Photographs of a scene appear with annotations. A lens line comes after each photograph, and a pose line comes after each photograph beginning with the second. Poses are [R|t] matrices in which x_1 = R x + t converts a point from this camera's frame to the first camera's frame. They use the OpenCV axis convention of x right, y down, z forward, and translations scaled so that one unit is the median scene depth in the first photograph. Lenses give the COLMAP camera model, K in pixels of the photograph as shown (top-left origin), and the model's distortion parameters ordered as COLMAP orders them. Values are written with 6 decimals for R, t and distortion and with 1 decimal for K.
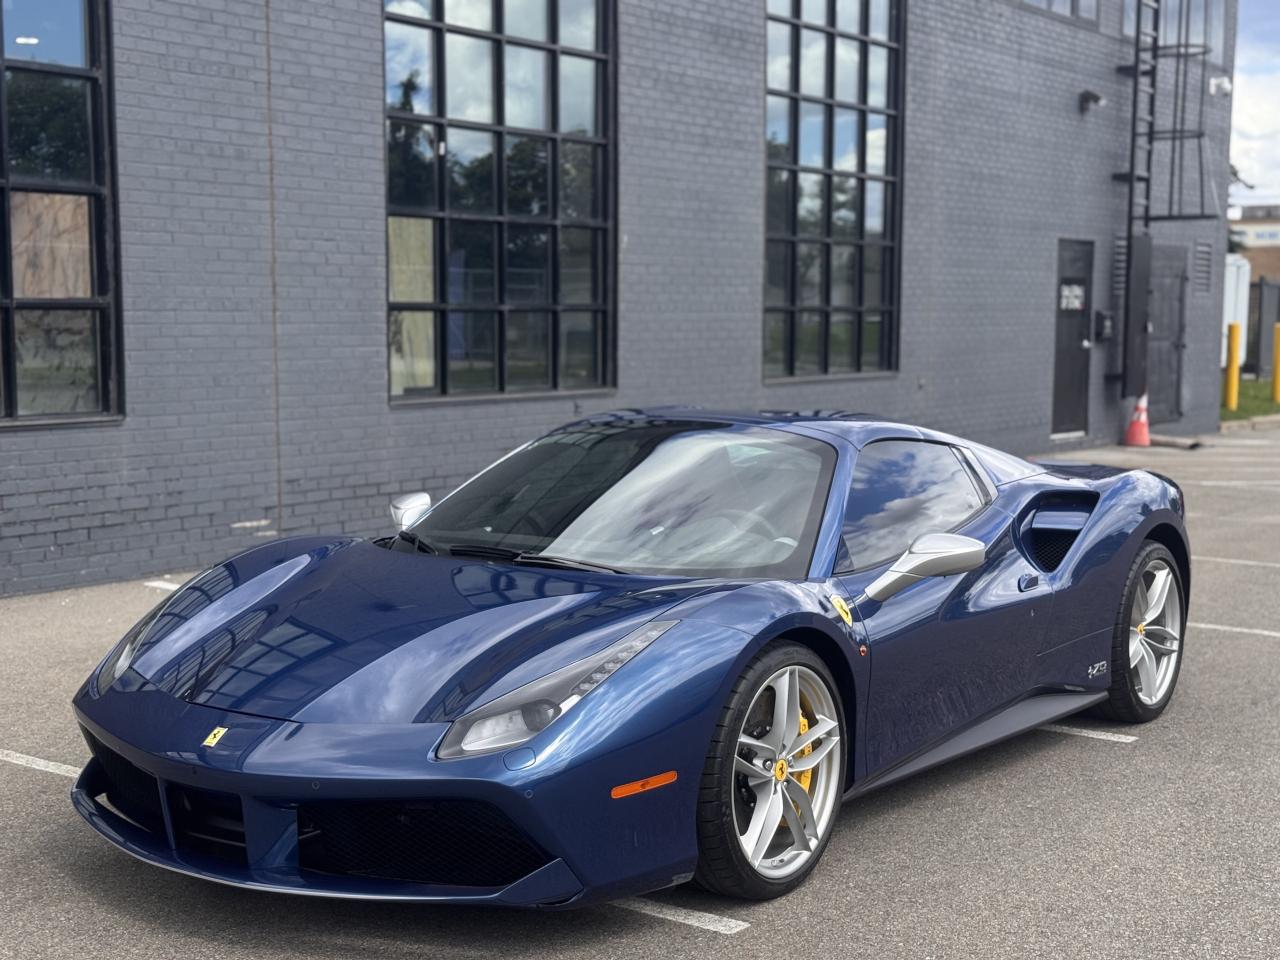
lens RADIAL K [[1802.7, 0, 647.5], [0, 1802.7, 482.6], [0, 0, 1]] dist [0.116717, 0.000000]
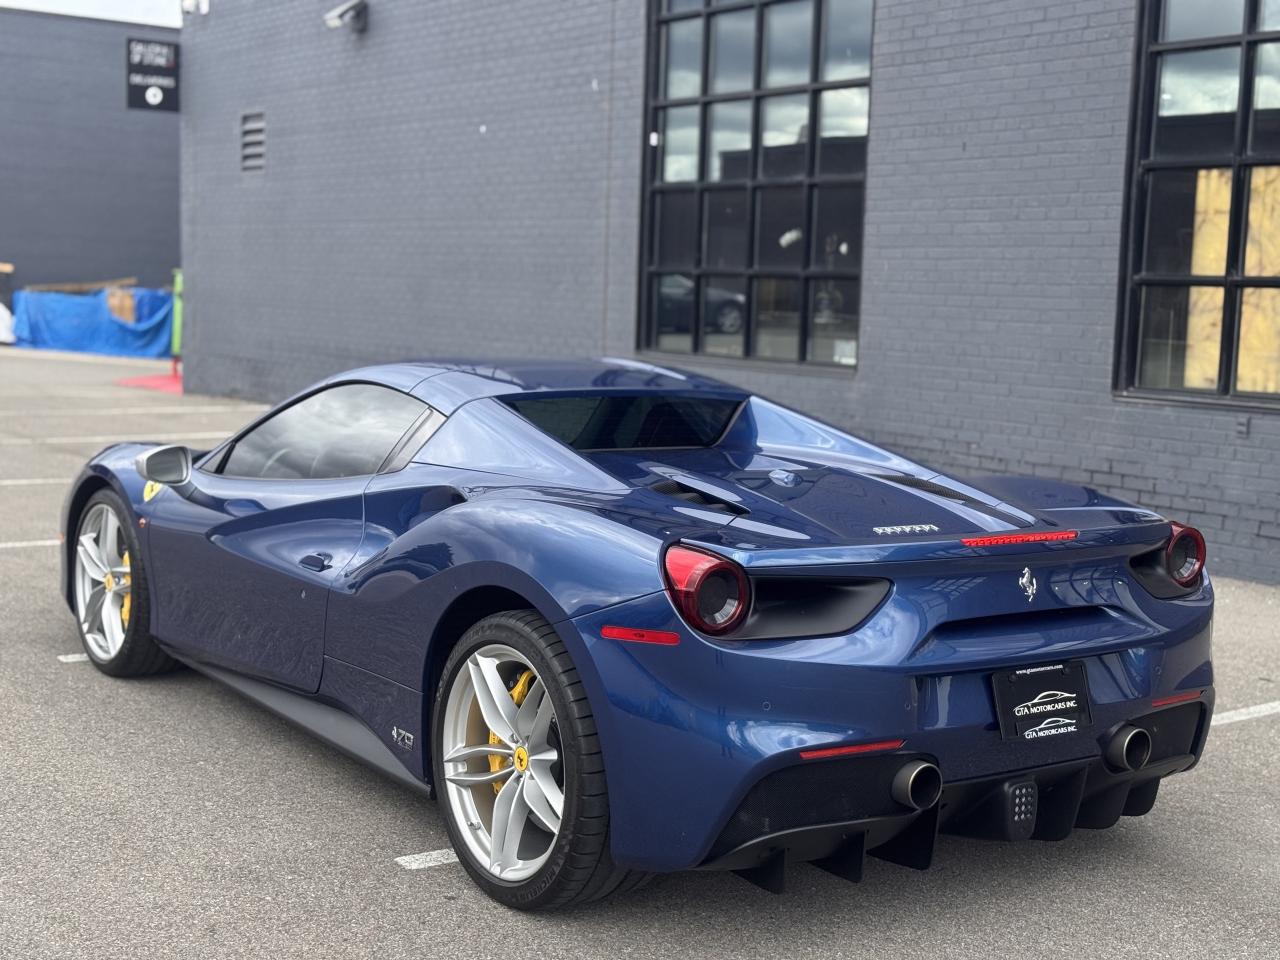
lens RADIAL K [[1802.7, 0, 628.7], [0, 1802.7, 471.8], [0, 0, 1]] dist [0.116717, 0.000000]
pose [[-0.321519, 0.084941, -0.943086, 0.556427], [-0.122814, 0.983815, 0.130479, -0.067055], [0.938905, 0.157775, -0.305883, 0.804194]]
